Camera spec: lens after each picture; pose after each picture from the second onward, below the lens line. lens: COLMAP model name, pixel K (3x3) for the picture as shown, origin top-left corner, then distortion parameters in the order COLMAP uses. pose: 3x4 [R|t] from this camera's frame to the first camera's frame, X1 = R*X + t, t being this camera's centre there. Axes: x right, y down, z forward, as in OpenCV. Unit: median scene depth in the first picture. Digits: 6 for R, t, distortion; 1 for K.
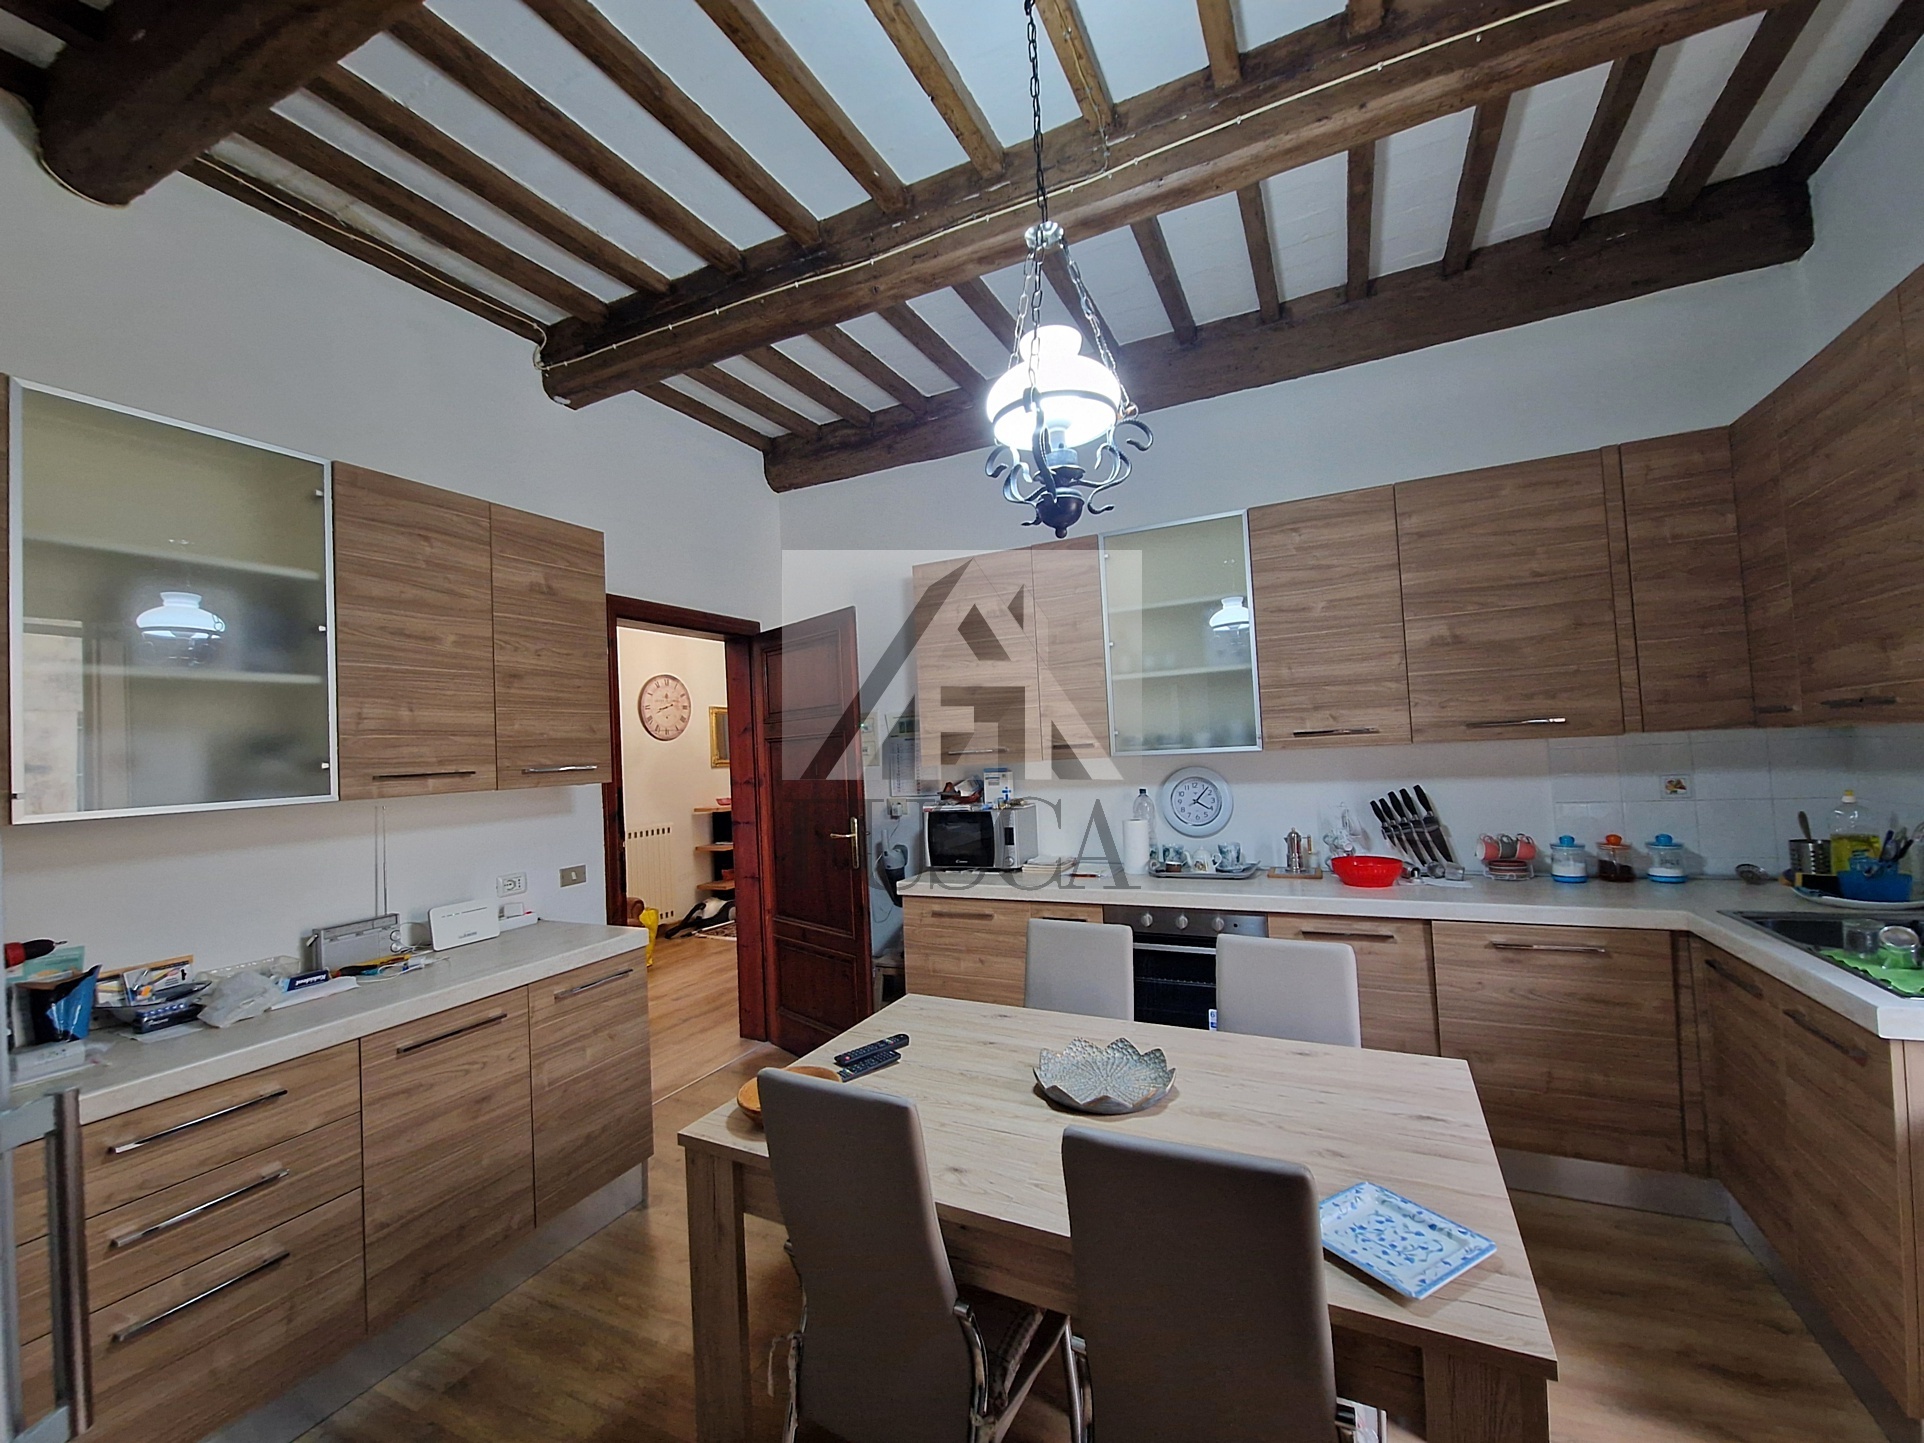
lens RADIAL K [[777.5, 0, 948.4], [0, 777.5, 725.5], [0, 0, 1]] dist [0.008473, -0.004935]
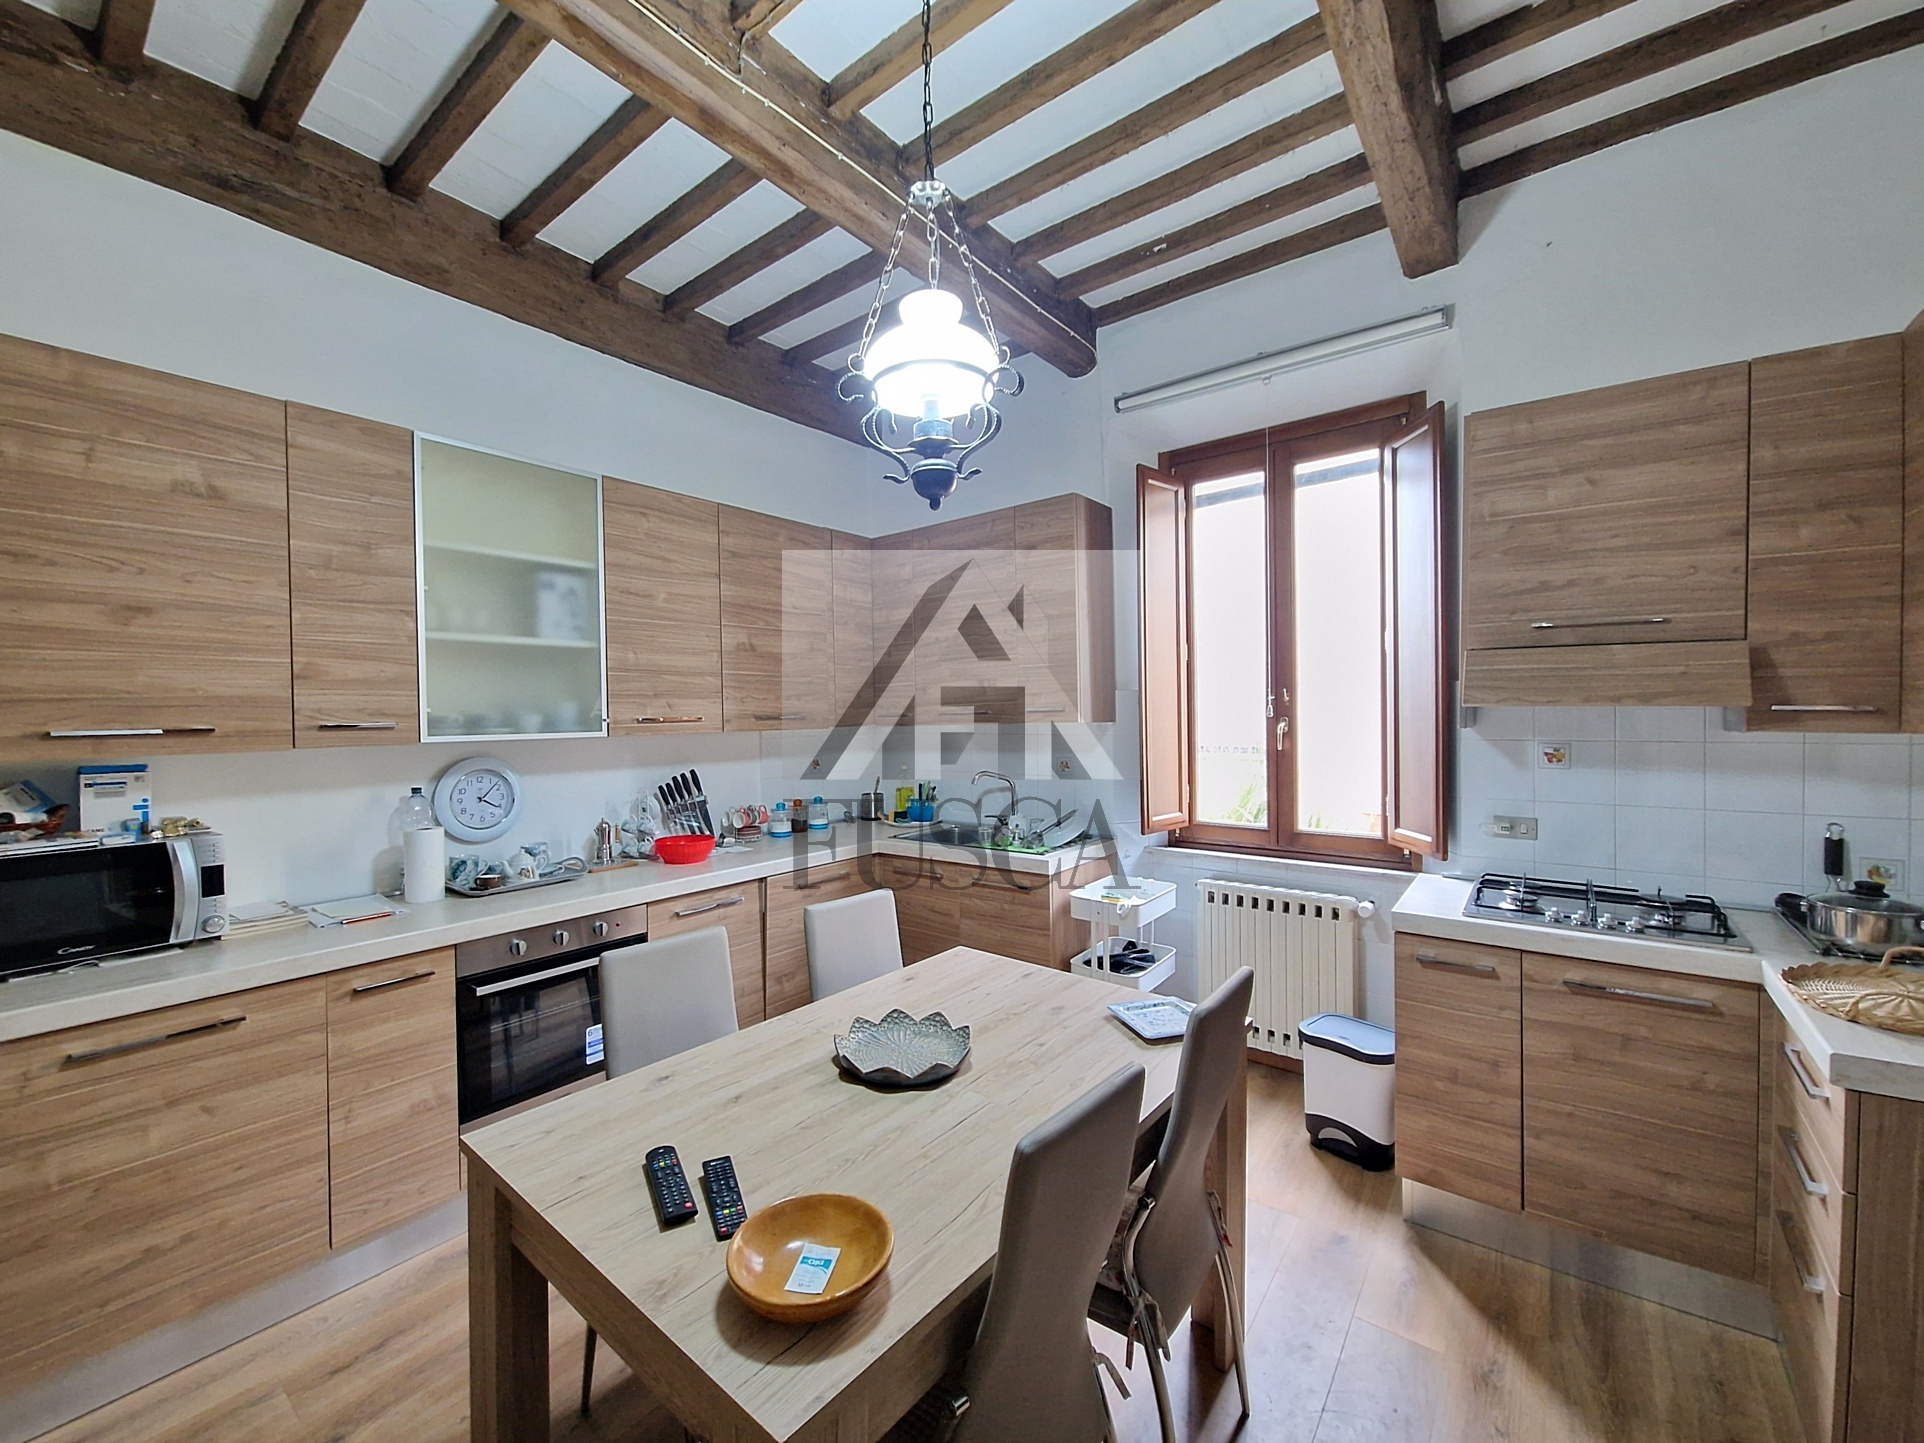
lens RADIAL K [[780.0, 0, 938.9], [0, 780.0, 725.0], [0, 0, 1]] dist [0.001235, -0.000914]
pose [[0.214099, 0.029392, 0.976370, -0.446630], [-0.028102, 0.999319, -0.023921, 0.030371], [-0.976408, -0.022316, 0.214779, 0.421928]]
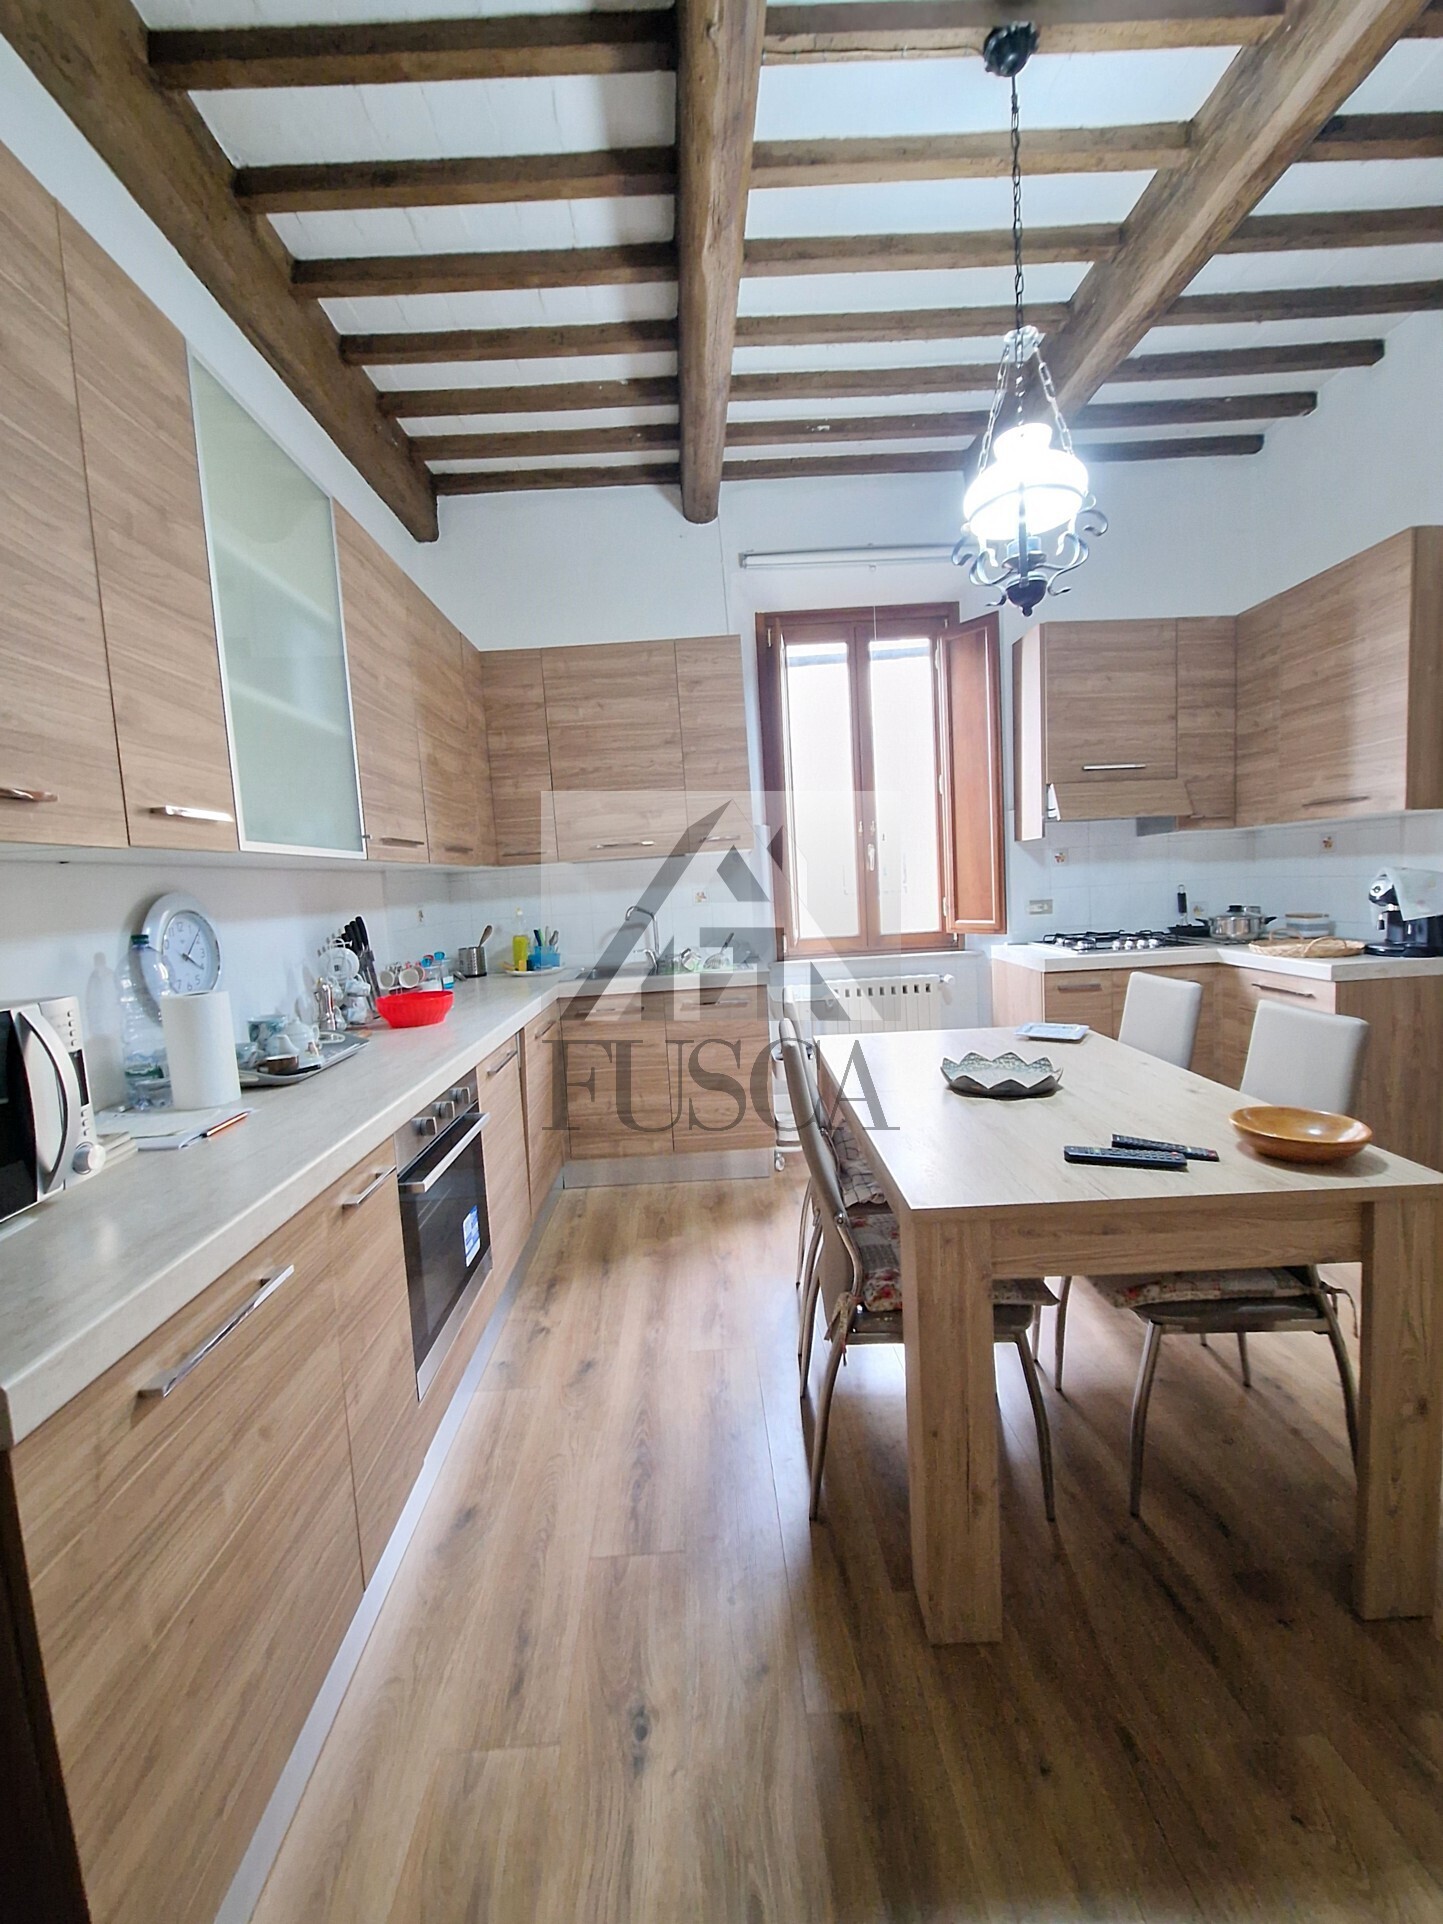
lens RADIAL K [[780.0, 0, 726.5], [0, 780.0, 946.4], [0, 0, 1]] dist [0.001235, -0.000914]
pose [[-0.462134, -0.000948, 0.886810, -0.381079], [0.050912, 0.998322, 0.027598, 0.111426], [-0.885348, 0.057903, -0.461310, 1.083116]]
